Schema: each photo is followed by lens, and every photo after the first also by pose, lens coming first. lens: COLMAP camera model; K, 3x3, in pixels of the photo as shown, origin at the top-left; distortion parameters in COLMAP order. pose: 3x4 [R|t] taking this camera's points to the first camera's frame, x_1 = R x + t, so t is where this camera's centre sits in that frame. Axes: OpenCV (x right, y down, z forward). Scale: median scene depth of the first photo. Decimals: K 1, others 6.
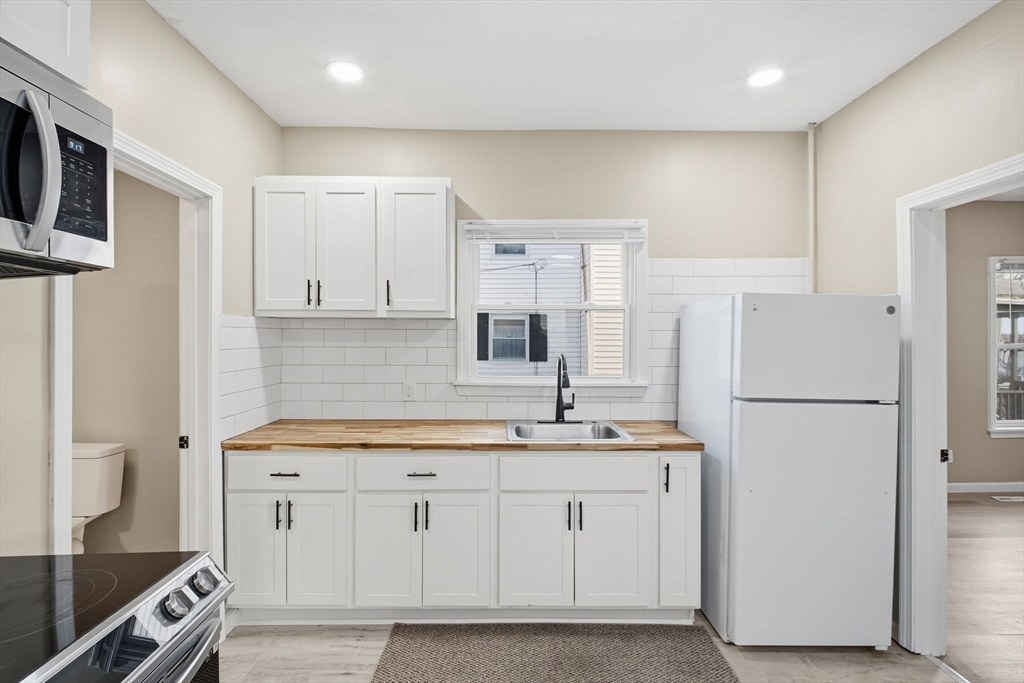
lens RADIAL K [[471.6, 0, 507.1], [0, 471.6, 338.2], [0, 0, 1]] dist [-0.000502, -0.000711]
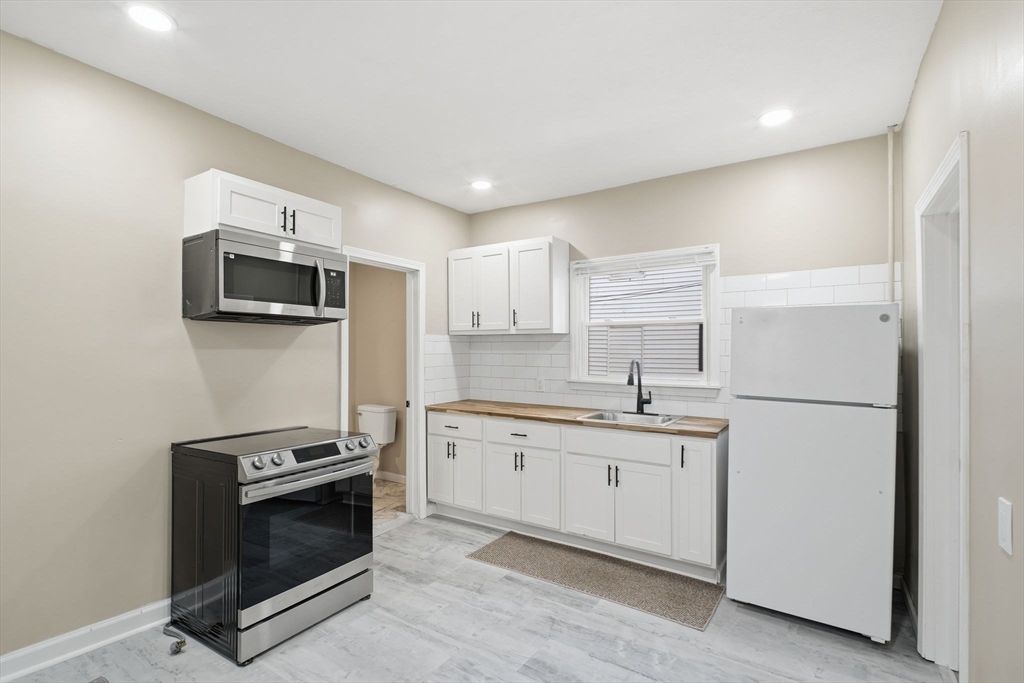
lens RADIAL K [[478.1, 0, 511.7], [0, 478.1, 349.0], [0, 0, 1]] dist [0.001547, -0.000053]
pose [[0.831429, -0.002829, -0.555623, 0.598105], [0.000954, 0.999993, -0.003664, 0.010170], [0.555630, 0.002516, 0.831426, -0.288013]]
